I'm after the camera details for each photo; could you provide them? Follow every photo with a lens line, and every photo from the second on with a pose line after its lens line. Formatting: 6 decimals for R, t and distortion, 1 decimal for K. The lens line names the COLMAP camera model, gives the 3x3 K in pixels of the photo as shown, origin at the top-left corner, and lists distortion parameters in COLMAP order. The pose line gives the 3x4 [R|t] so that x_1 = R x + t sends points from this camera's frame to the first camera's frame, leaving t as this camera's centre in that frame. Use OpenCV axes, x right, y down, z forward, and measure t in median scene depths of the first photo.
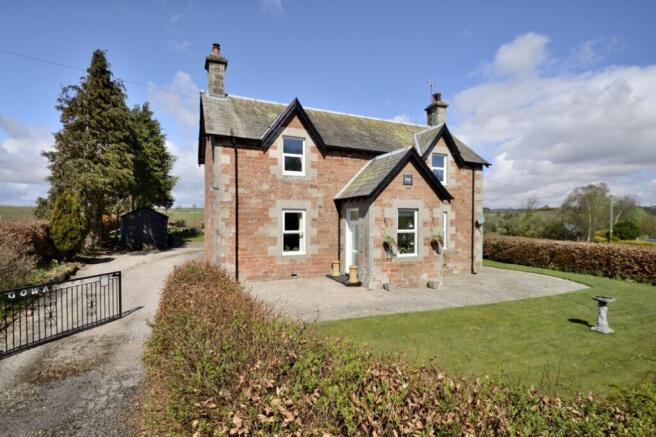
lens RADIAL K [[322.0, 0, 342.1], [0, 322.0, 220.2], [0, 0, 1]] dist [-0.034123, -0.000796]
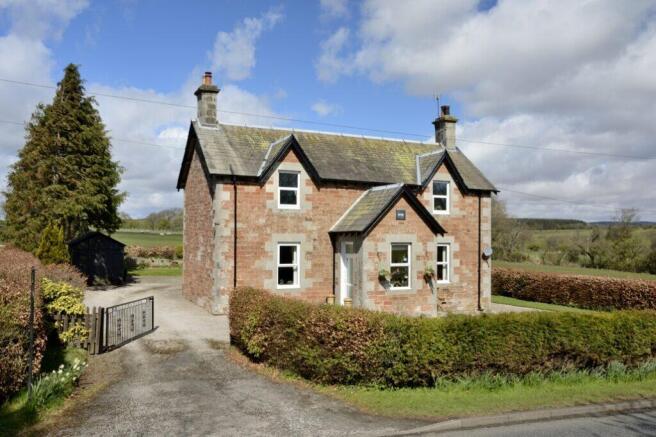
lens RADIAL K [[564.7, 0, 328.0], [0, 564.7, 218.5], [0, 0, 1]] dist [-0.049229, 0.003247]
pose [[0.999885, 0.000311, -0.015144, -0.001331], [-0.000880, 0.999293, -0.037595, -0.042915], [0.015122, 0.037604, 0.999178, -0.760469]]
